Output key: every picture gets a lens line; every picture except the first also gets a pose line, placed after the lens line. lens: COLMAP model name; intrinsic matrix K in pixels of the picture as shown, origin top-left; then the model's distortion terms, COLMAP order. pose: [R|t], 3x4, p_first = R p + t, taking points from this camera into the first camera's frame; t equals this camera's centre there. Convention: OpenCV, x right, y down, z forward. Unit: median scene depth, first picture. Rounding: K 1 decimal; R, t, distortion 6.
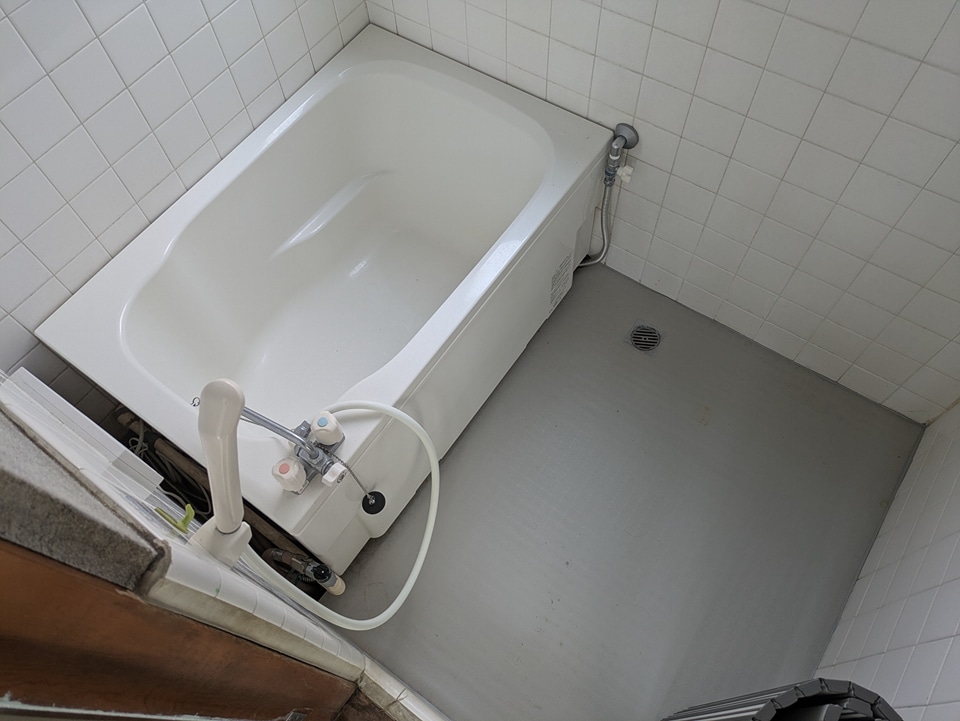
lens RADIAL K [[709.3, 0, 466.0], [0, 709.3, 355.6], [0, 0, 1]] dist [0.058757, -0.058395]
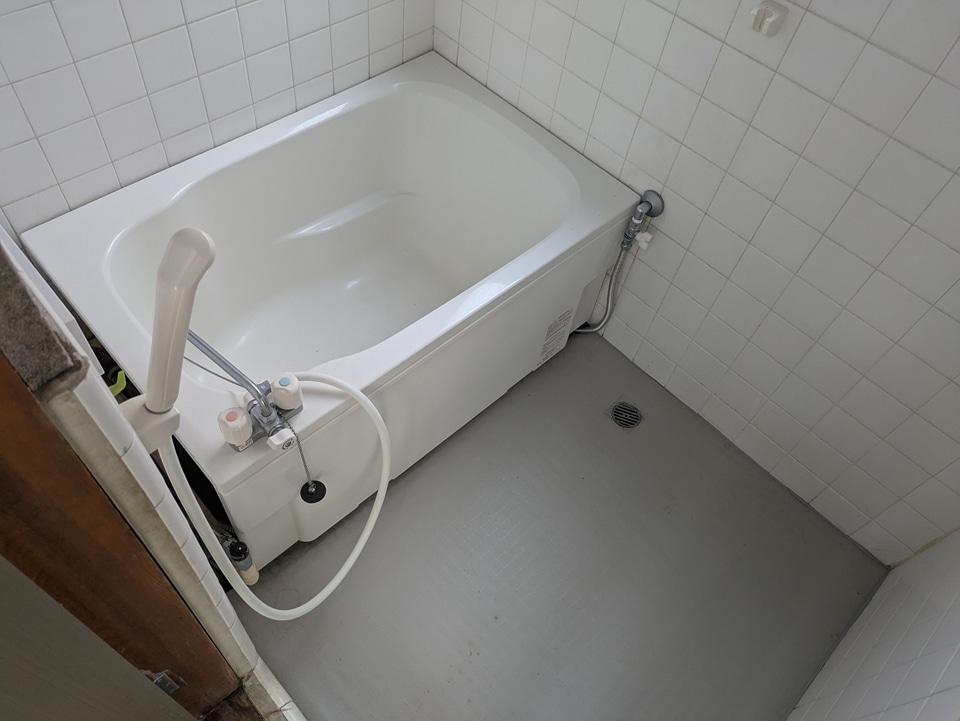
lens RADIAL K [[710.7, 0, 461.9], [0, 710.7, 359.5], [0, 0, 1]] dist [0.062598, -0.072066]
pose [[0.969897, 0.243503, 0.002554, 0.014212], [-0.241289, 0.962388, -0.124860, 0.097683], [-0.032861, 0.120485, 0.992171, 0.032770]]
